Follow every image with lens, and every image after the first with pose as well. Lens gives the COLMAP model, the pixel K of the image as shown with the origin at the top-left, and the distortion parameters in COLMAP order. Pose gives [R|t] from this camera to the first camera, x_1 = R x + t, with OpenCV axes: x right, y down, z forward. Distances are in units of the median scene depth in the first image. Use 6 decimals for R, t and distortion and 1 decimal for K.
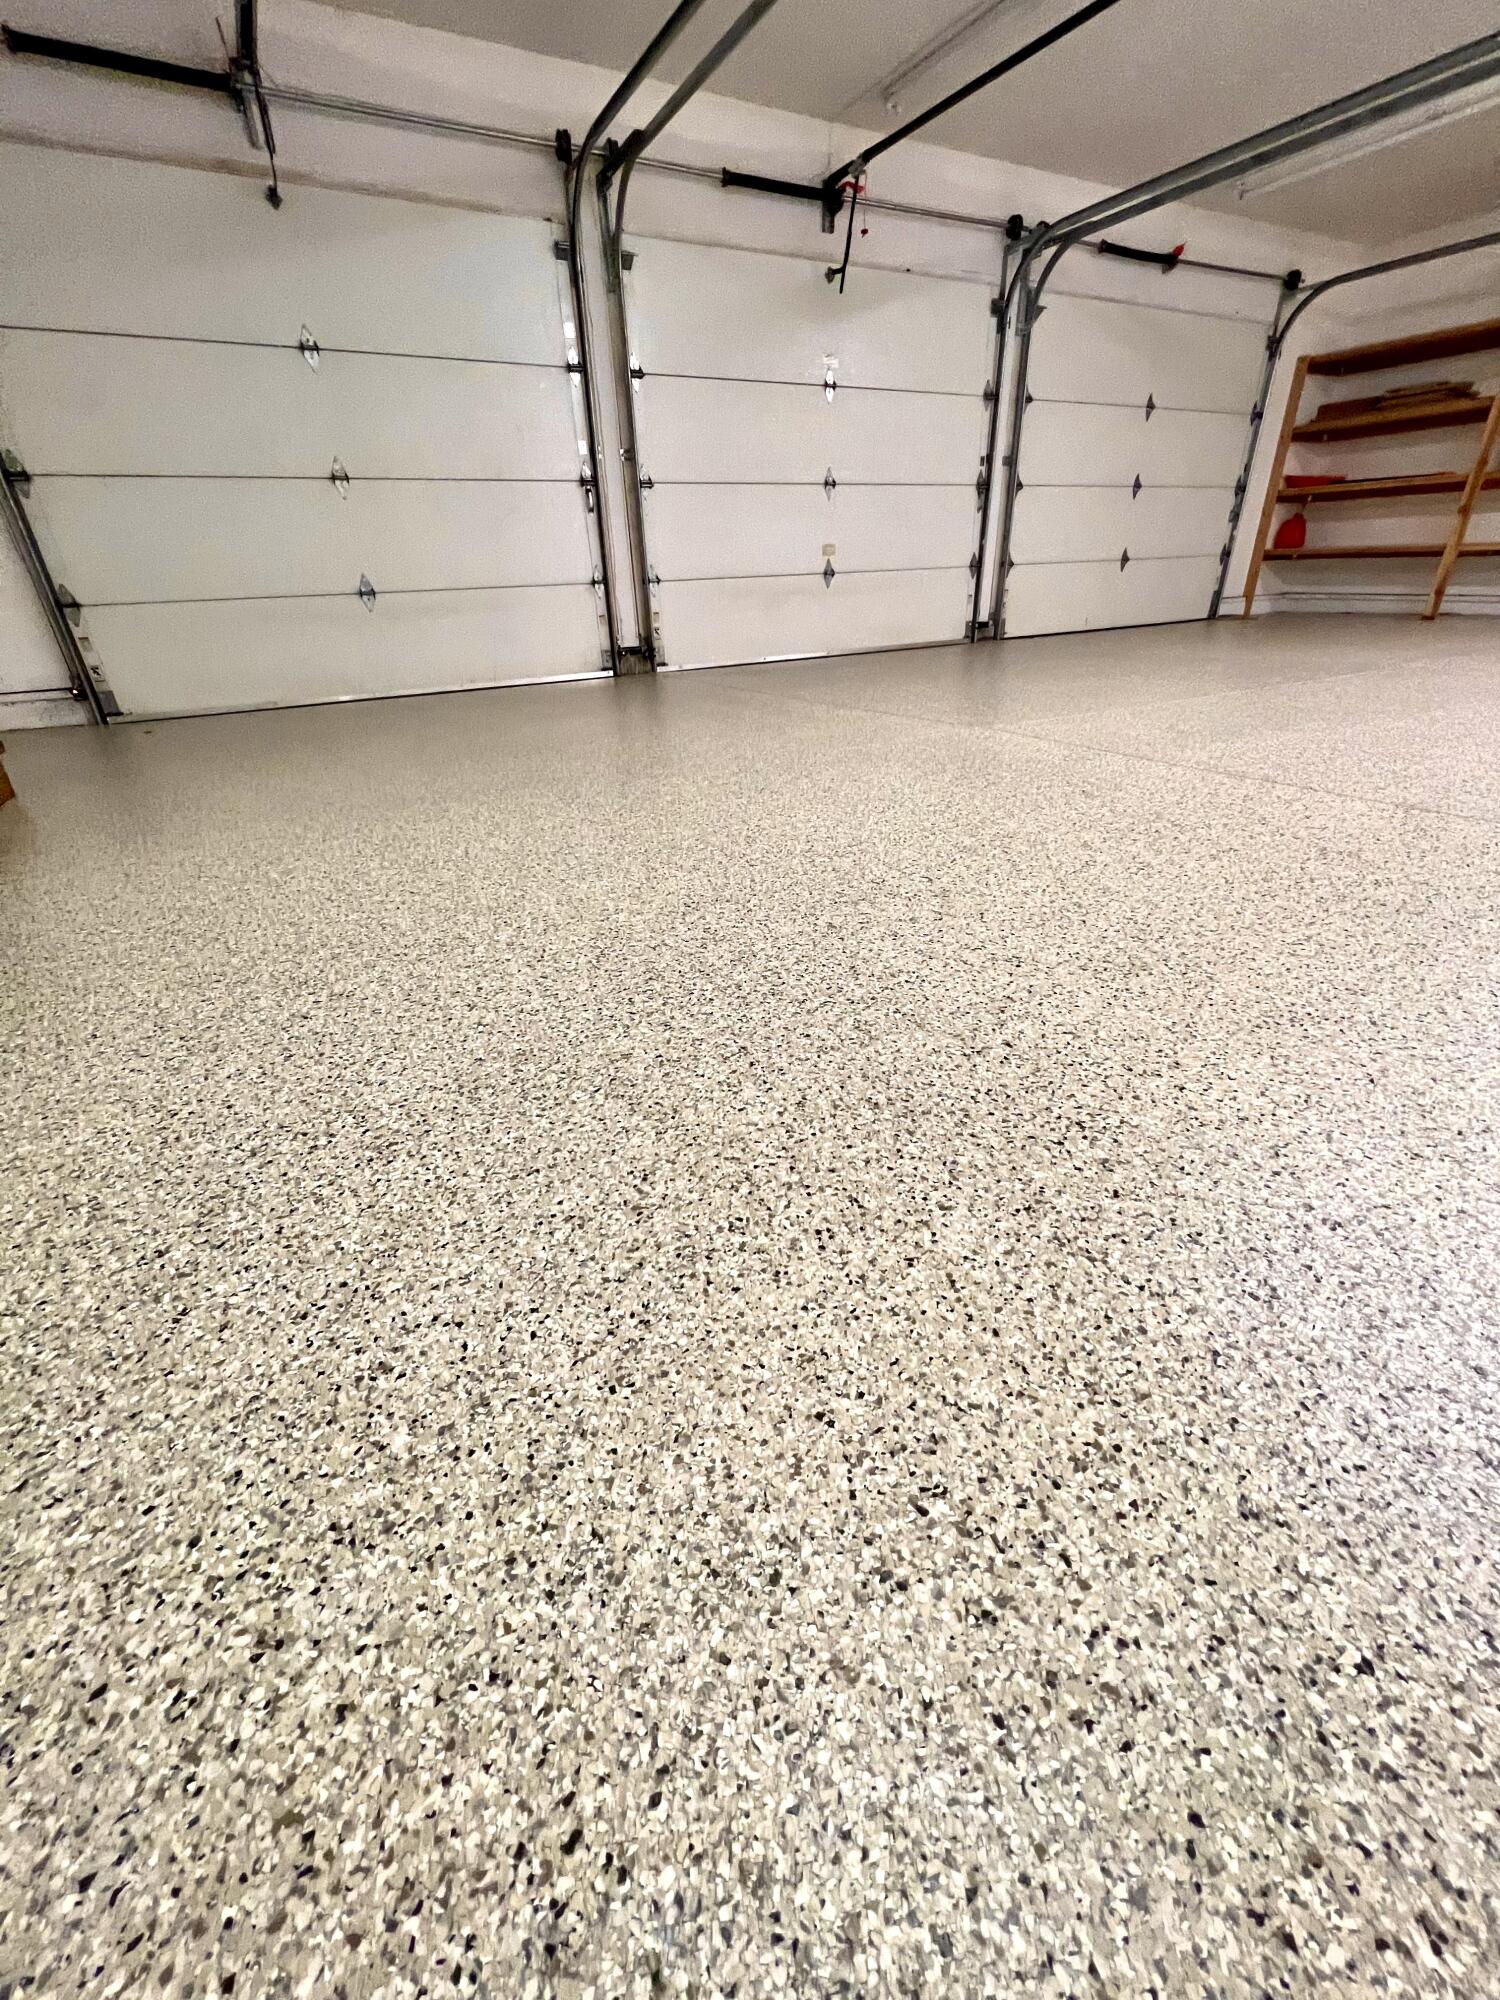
lens RADIAL K [[813.9, 0, 755.4], [0, 813.9, 990.5], [0, 0, 1]] dist [-0.001984, 0.000456]
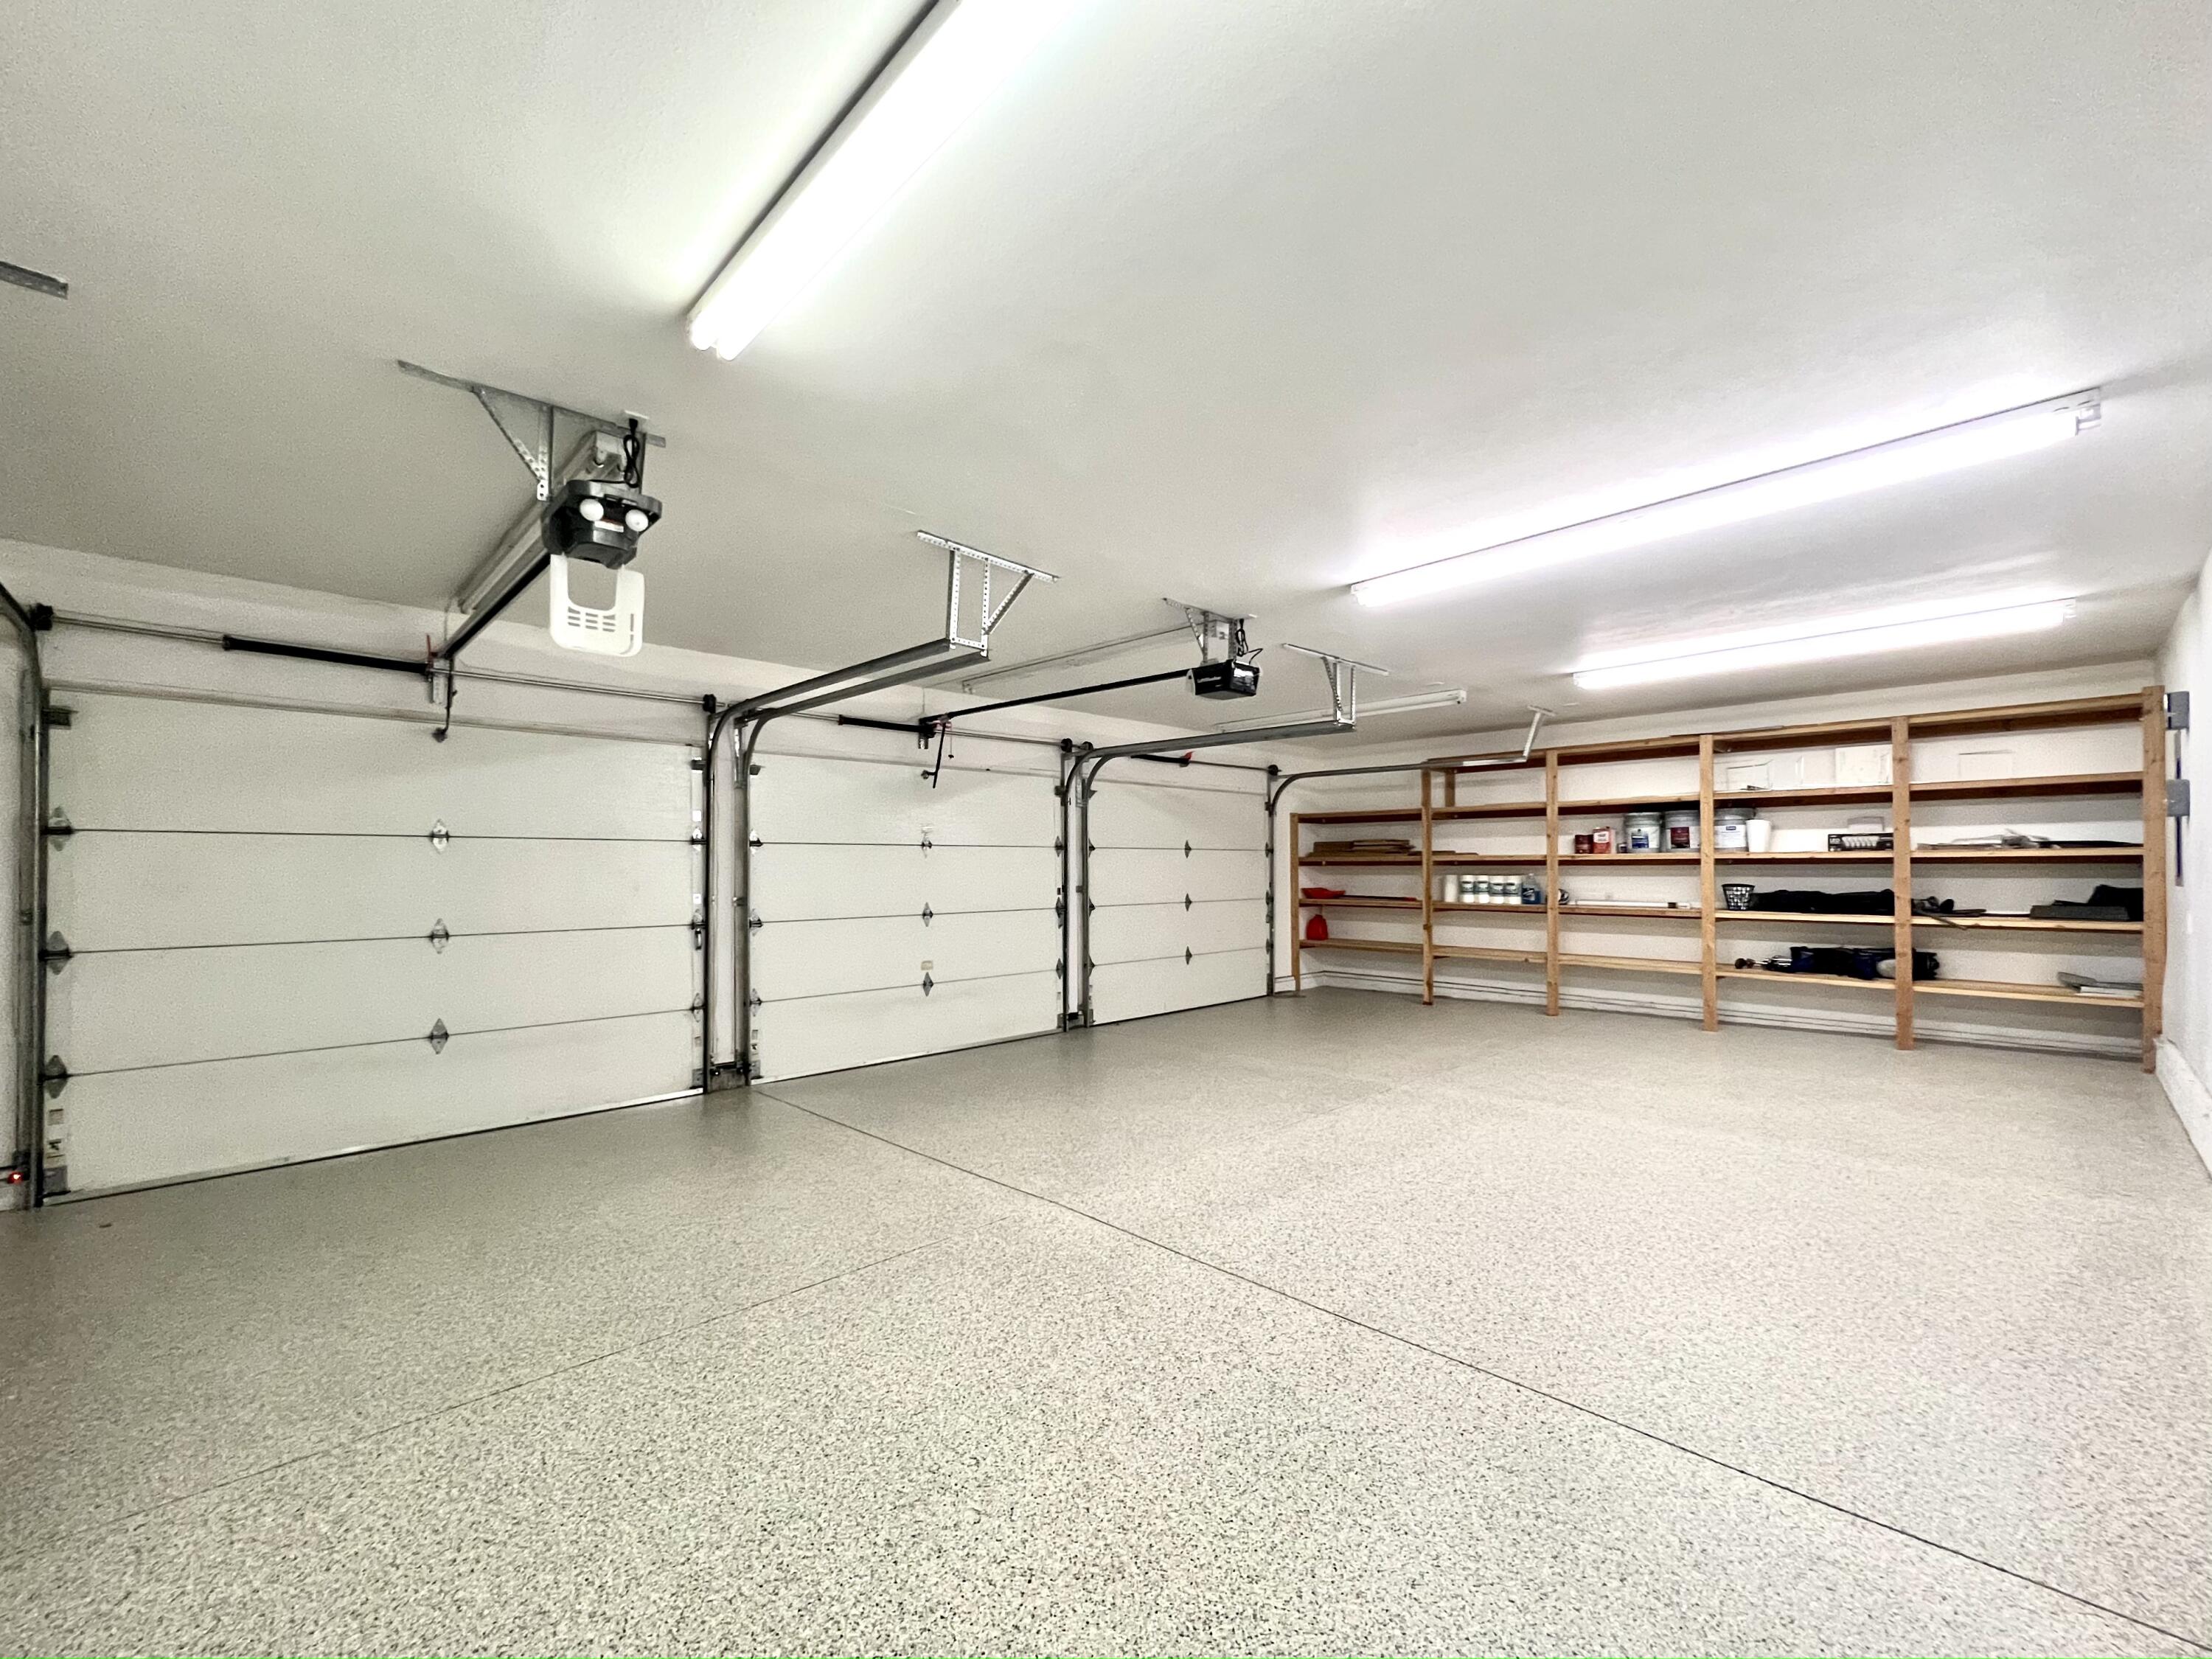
lens RADIAL K [[900.2, 0, 1110.2], [0, 900.2, 849.4], [0, 0, 1]] dist [-0.001984, 0.000456]
pose [[0.965059, 0.029669, 0.260348, 0.007704], [0.103173, 0.870285, -0.481621, -0.071818], [-0.240866, 0.491654, 0.836816, -0.170582]]
